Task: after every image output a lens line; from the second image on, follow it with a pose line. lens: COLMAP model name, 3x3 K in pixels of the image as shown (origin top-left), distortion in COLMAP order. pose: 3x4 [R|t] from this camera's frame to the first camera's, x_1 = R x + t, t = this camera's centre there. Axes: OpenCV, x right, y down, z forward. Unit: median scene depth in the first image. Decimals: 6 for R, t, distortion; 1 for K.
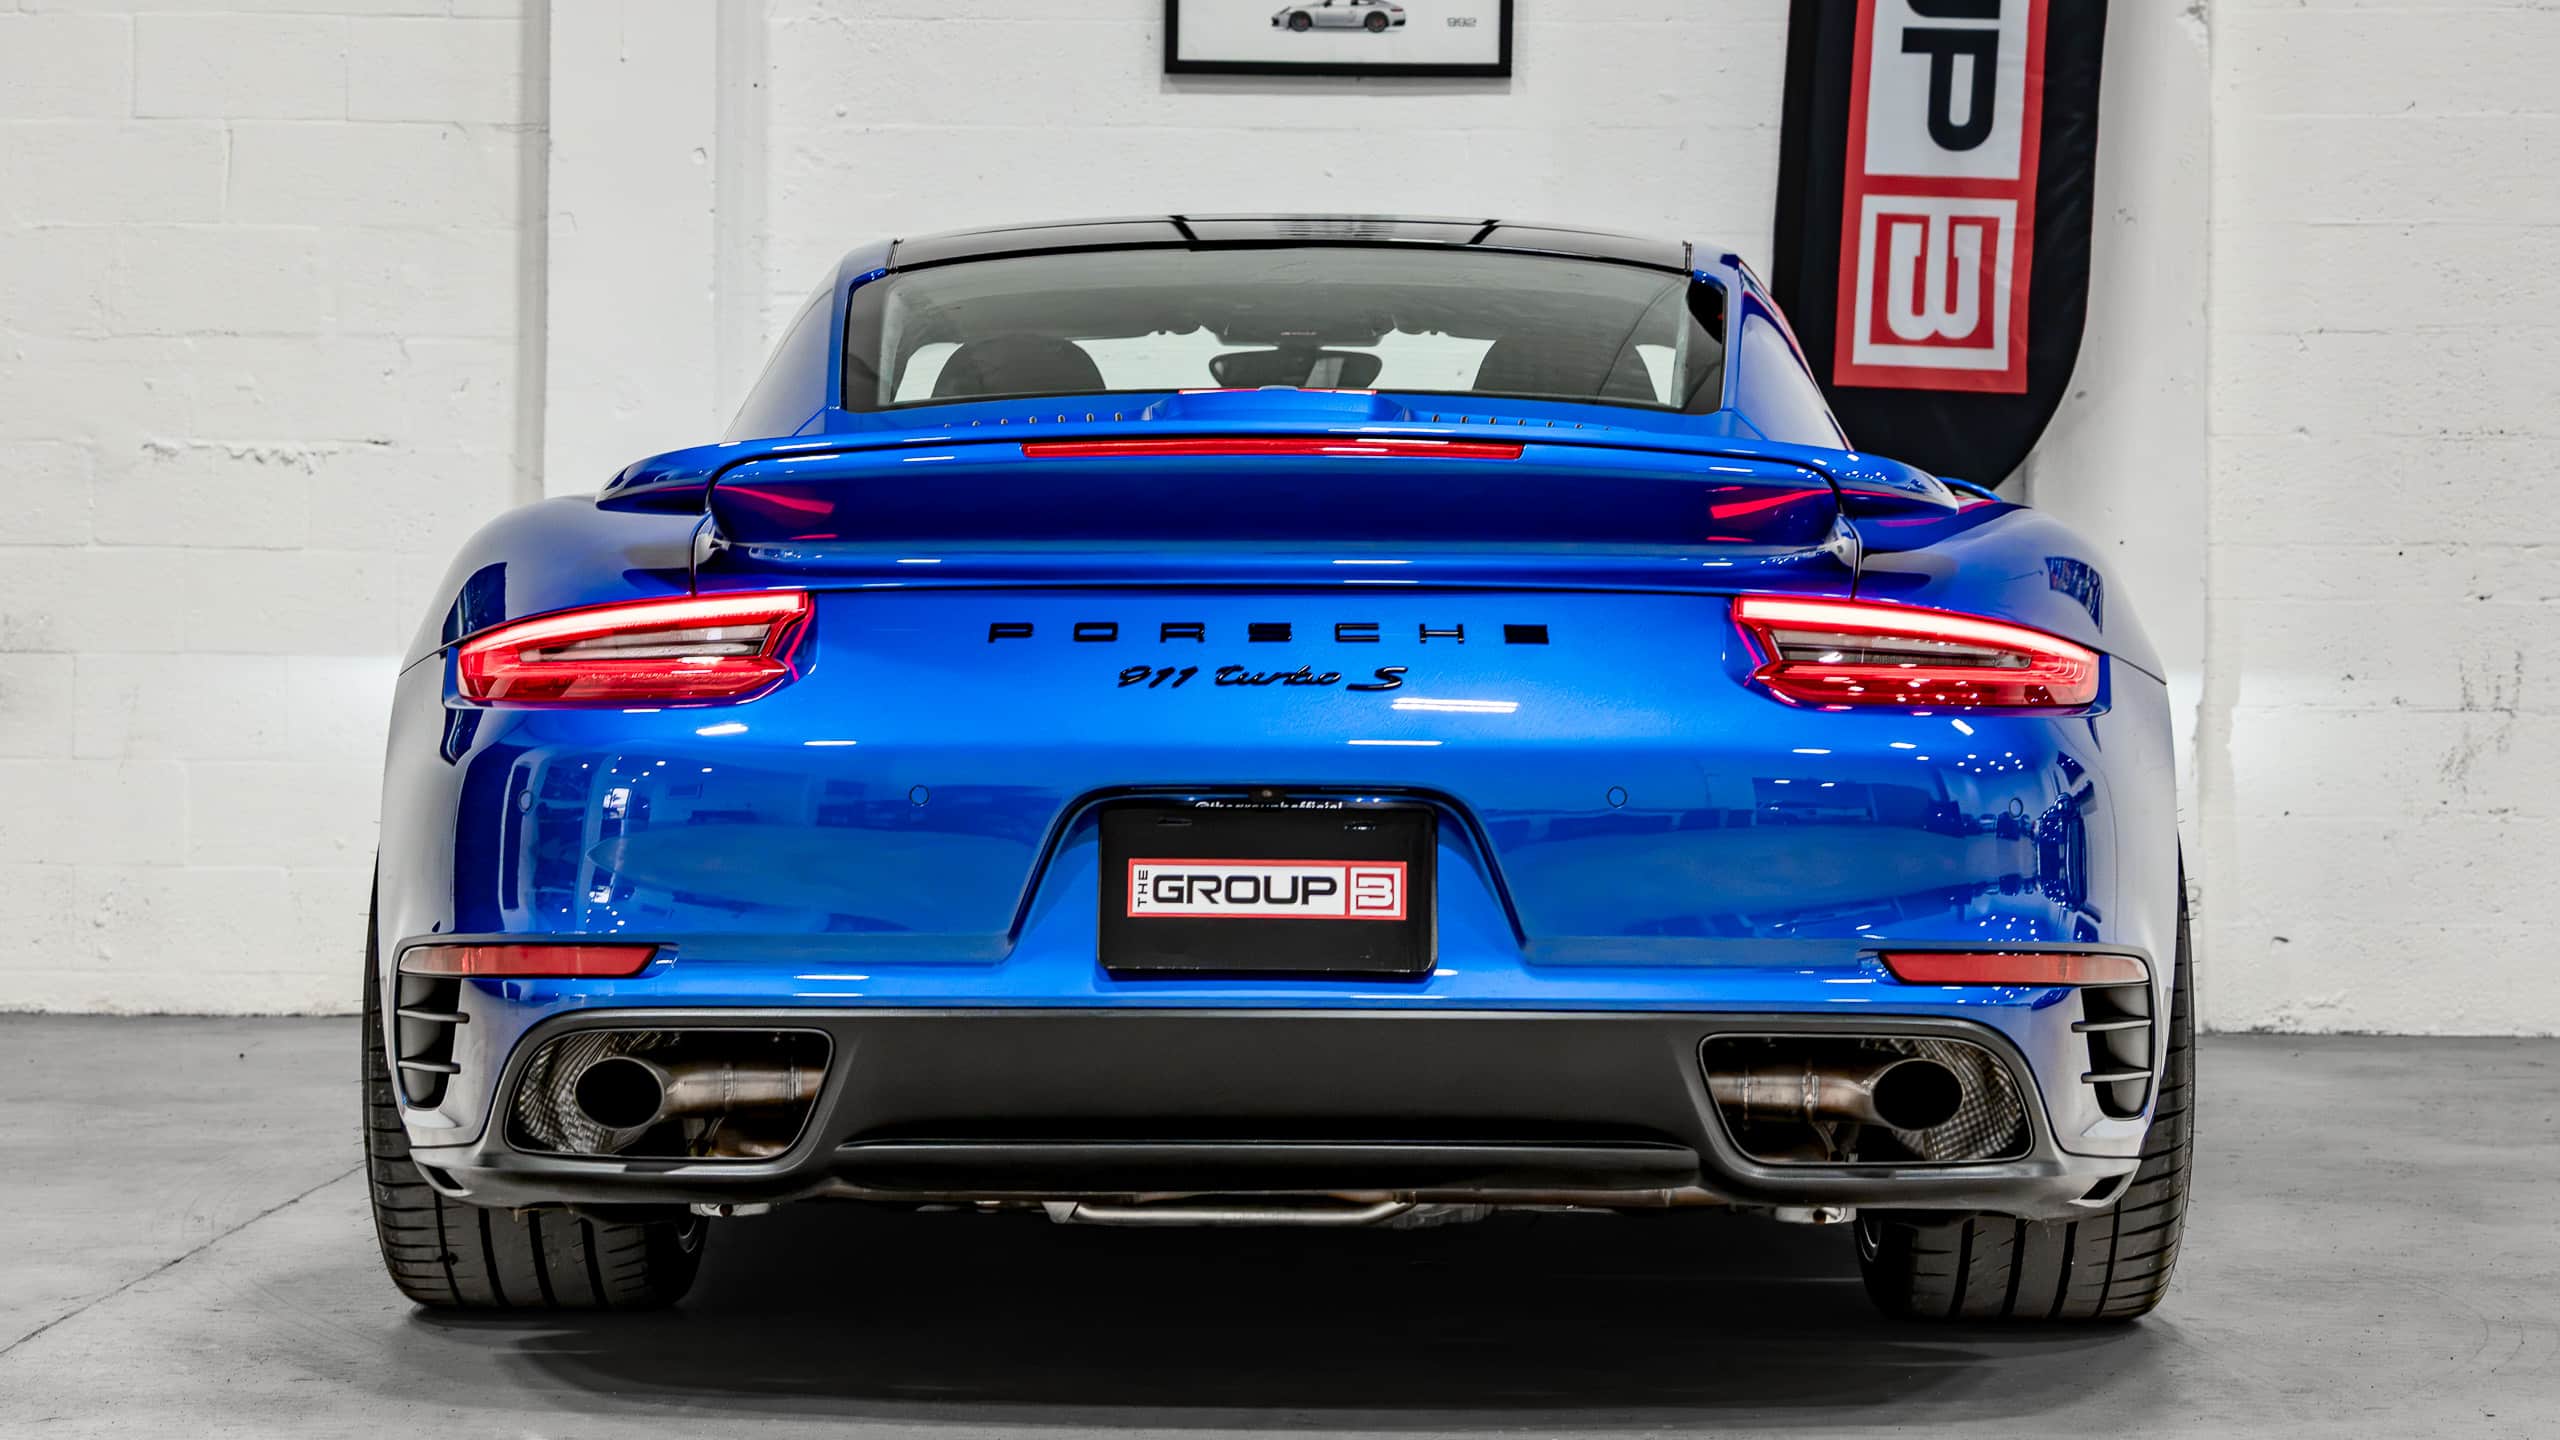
lens RADIAL K [[5690.9, 0, 1313.4], [0, 5690.9, 615.7], [0, 0, 1]] dist [-0.013595, 0.000000]
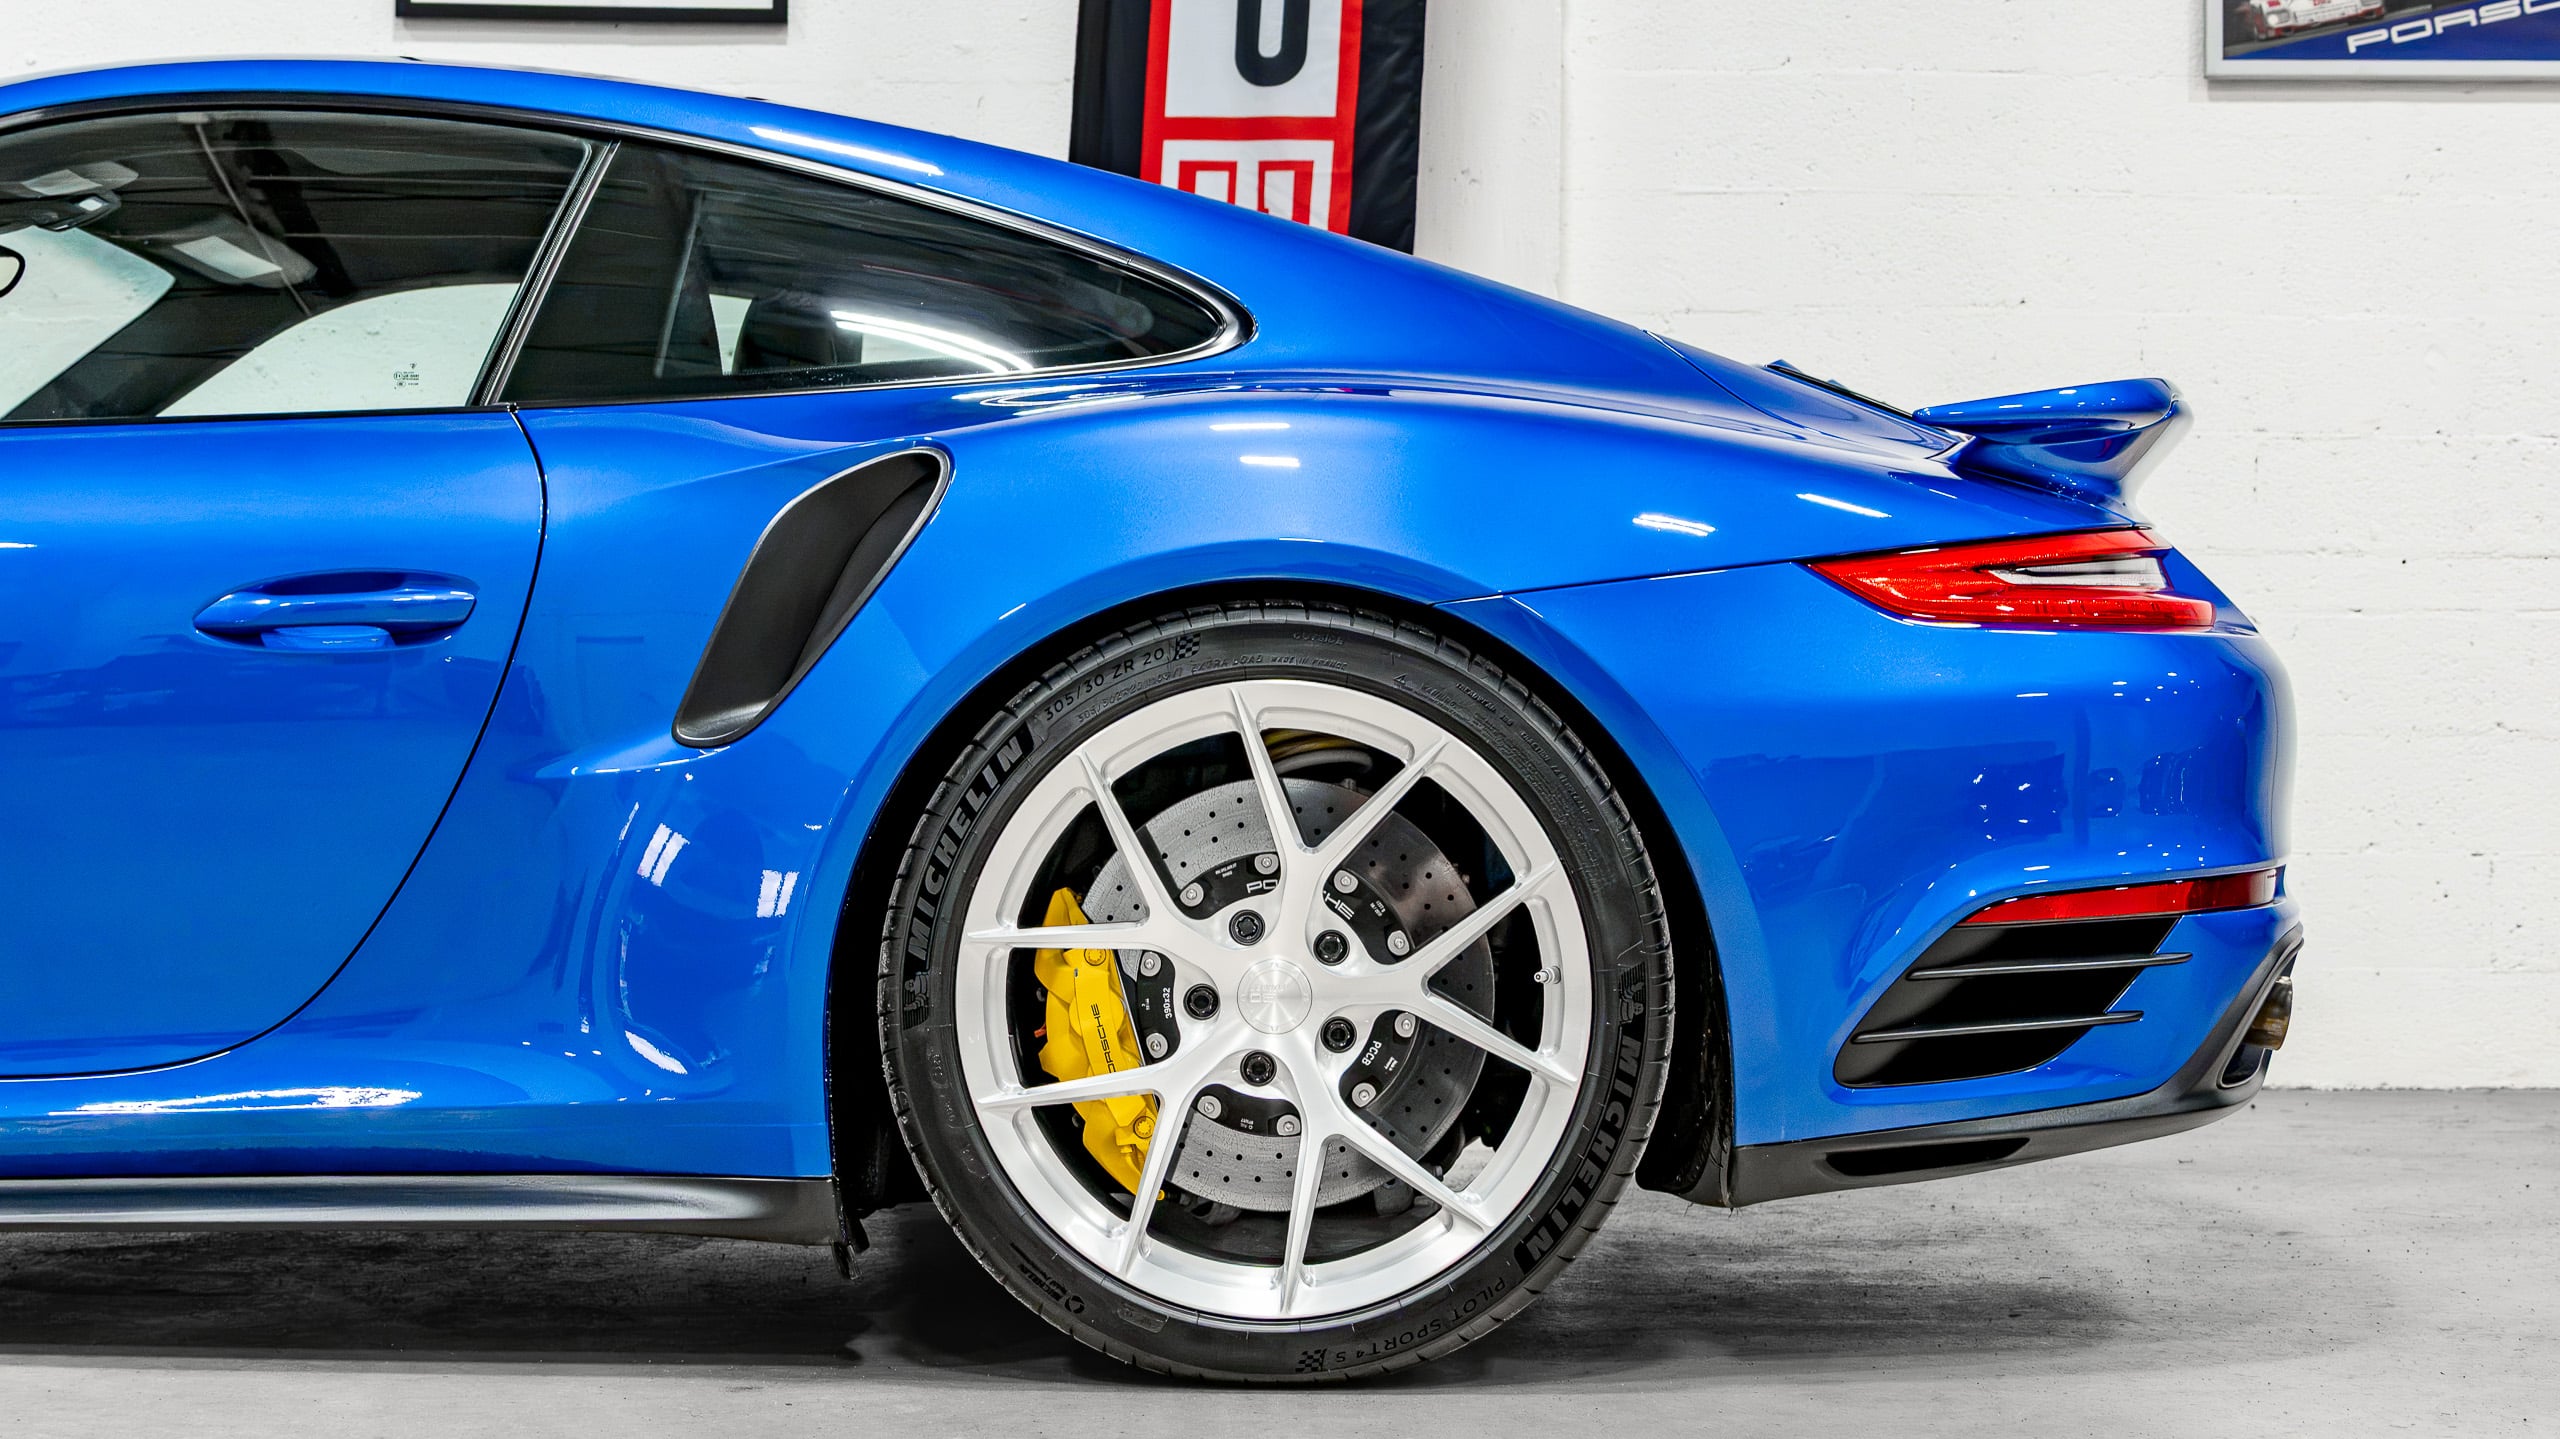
lens RADIAL K [[4124.5, 0, 1282.8], [0, 4124.5, 688.1], [0, 0, 1]] dist [0.008131, 0.000000]
pose [[0.998725, -0.000542, 0.050480, 0.146901], [0.001160, 0.999925, -0.012223, 0.032922], [-0.050469, 0.012266, 0.998650, 0.646110]]
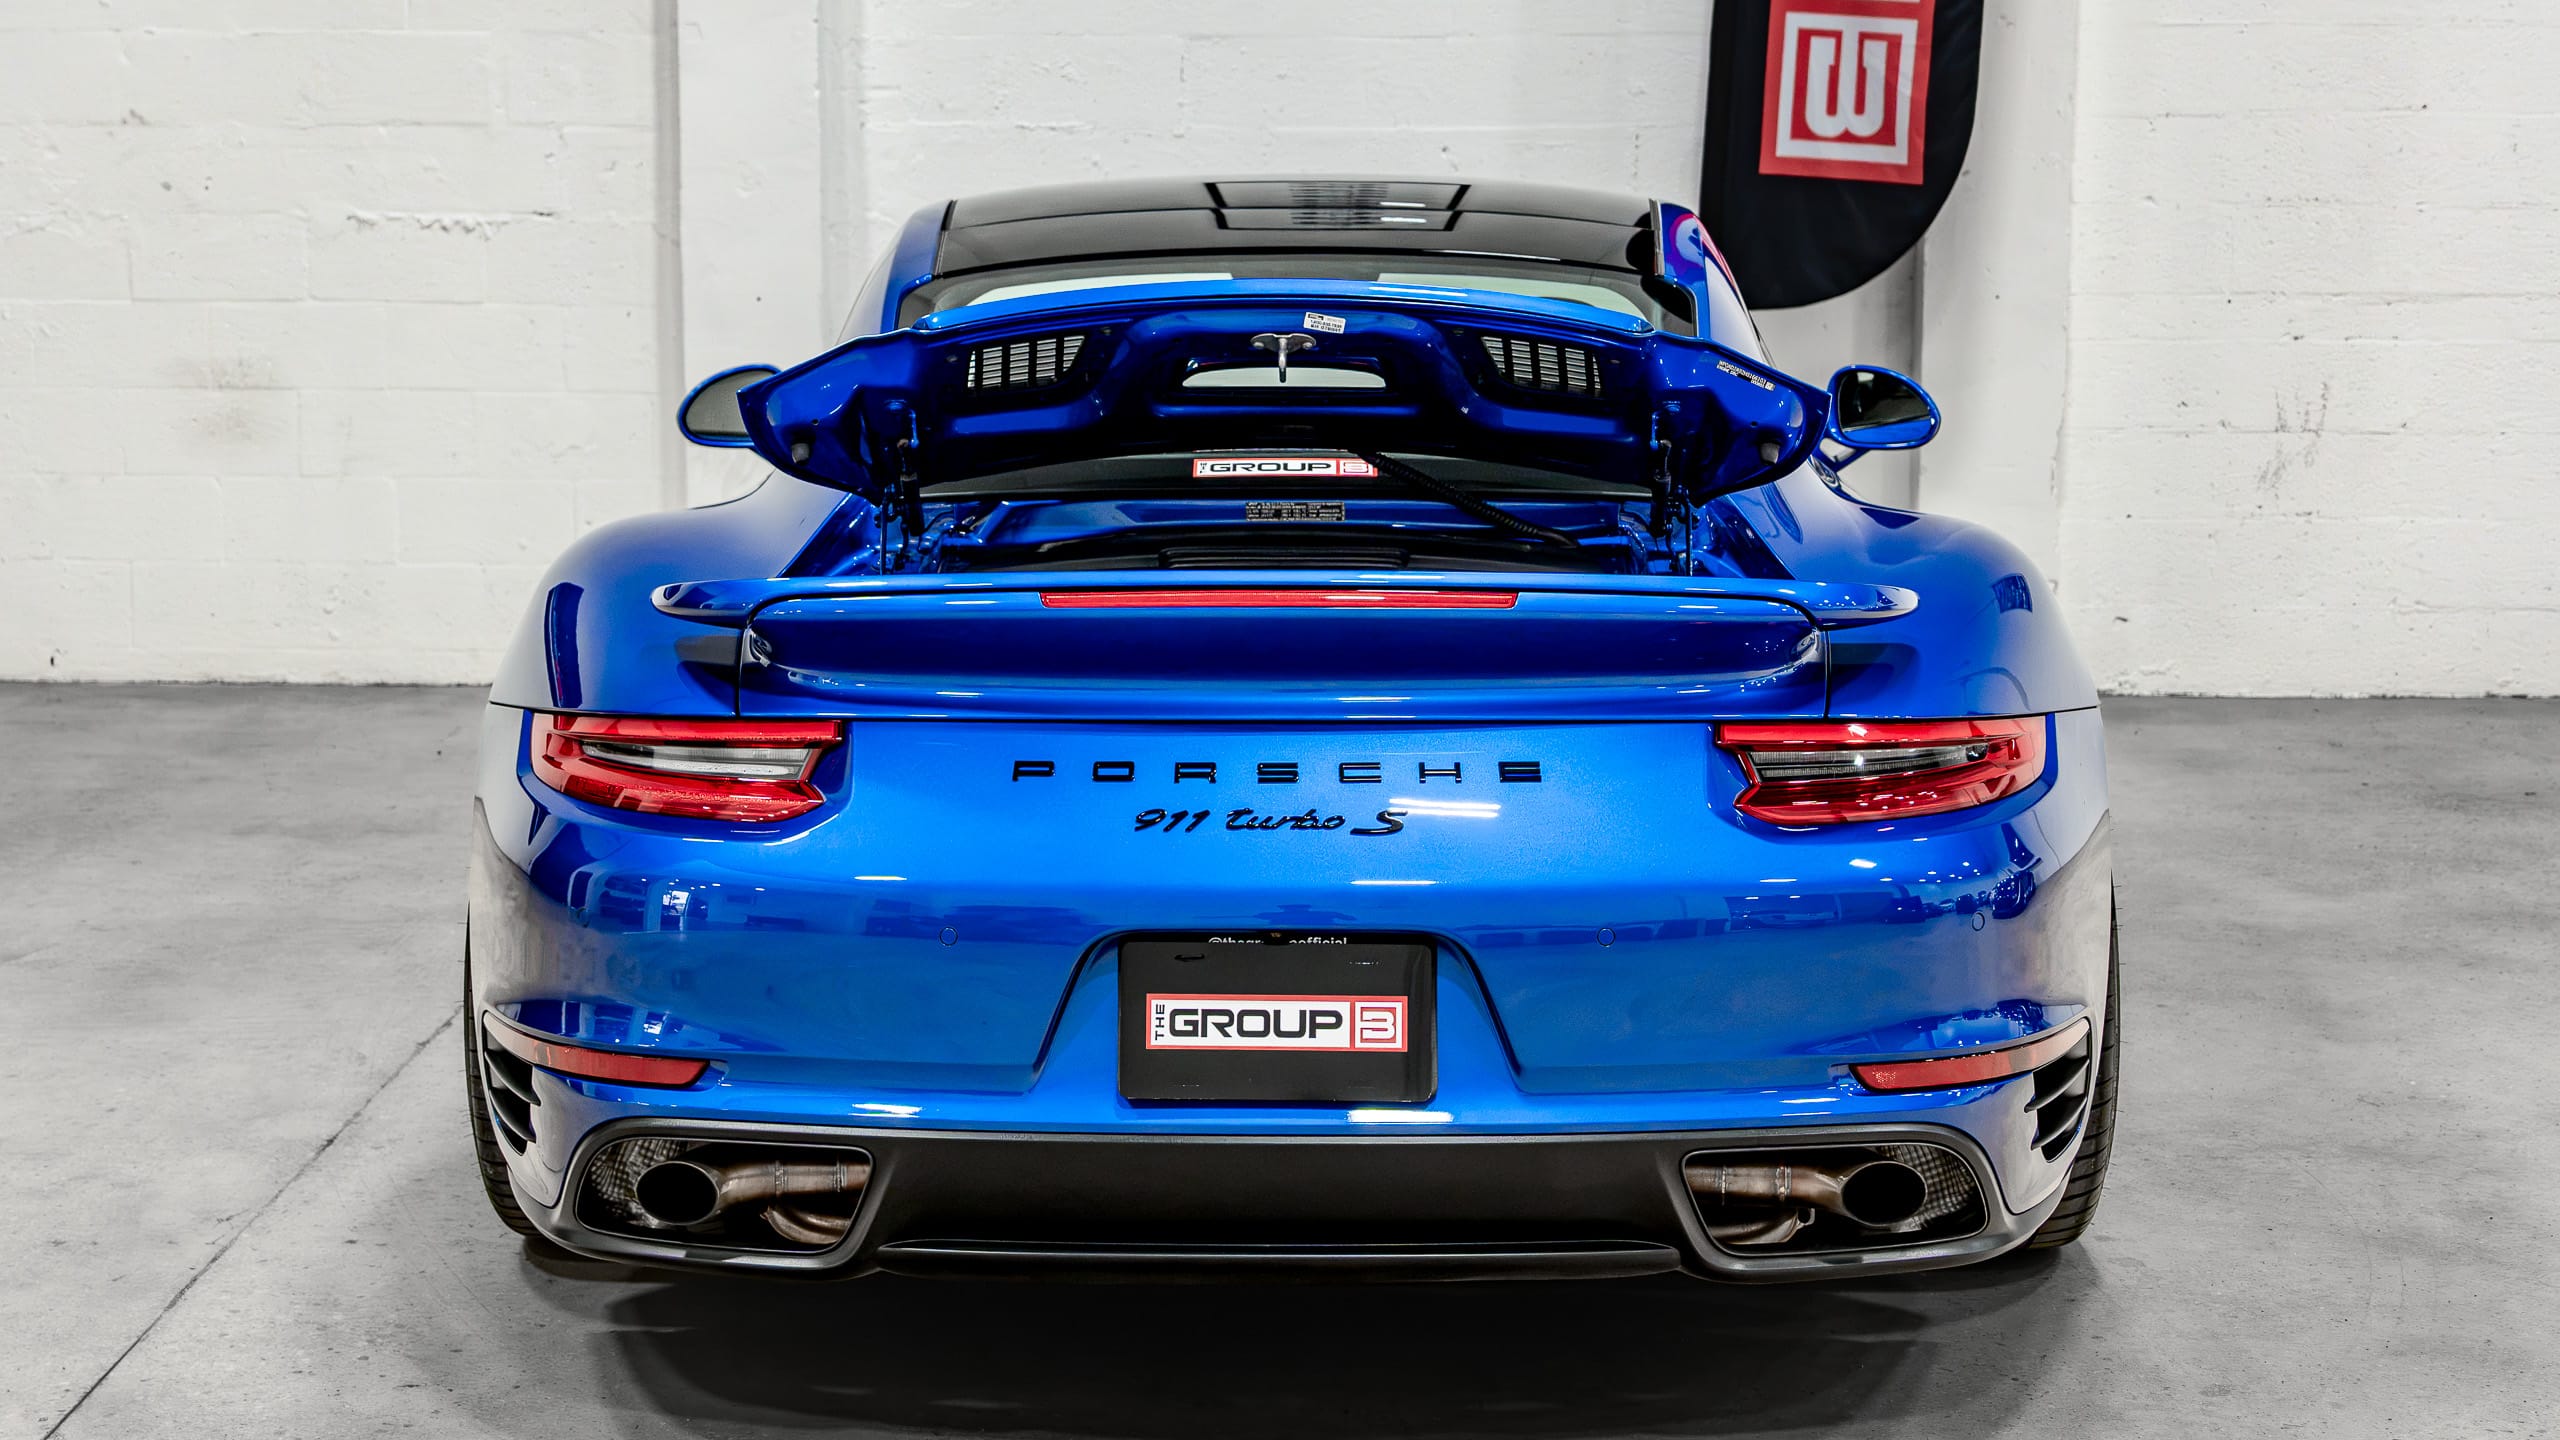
lens RADIAL K [[4124.5, 0, 1275.1], [0, 4124.5, 714.0], [0, 0, 1]] dist [0.008131, 0.000000]
pose [[0.999922, -0.002446, -0.012267, 0.001067], [0.004415, 0.986589, 0.163164, -0.124647], [0.011703, -0.163206, 0.986523, 0.229868]]
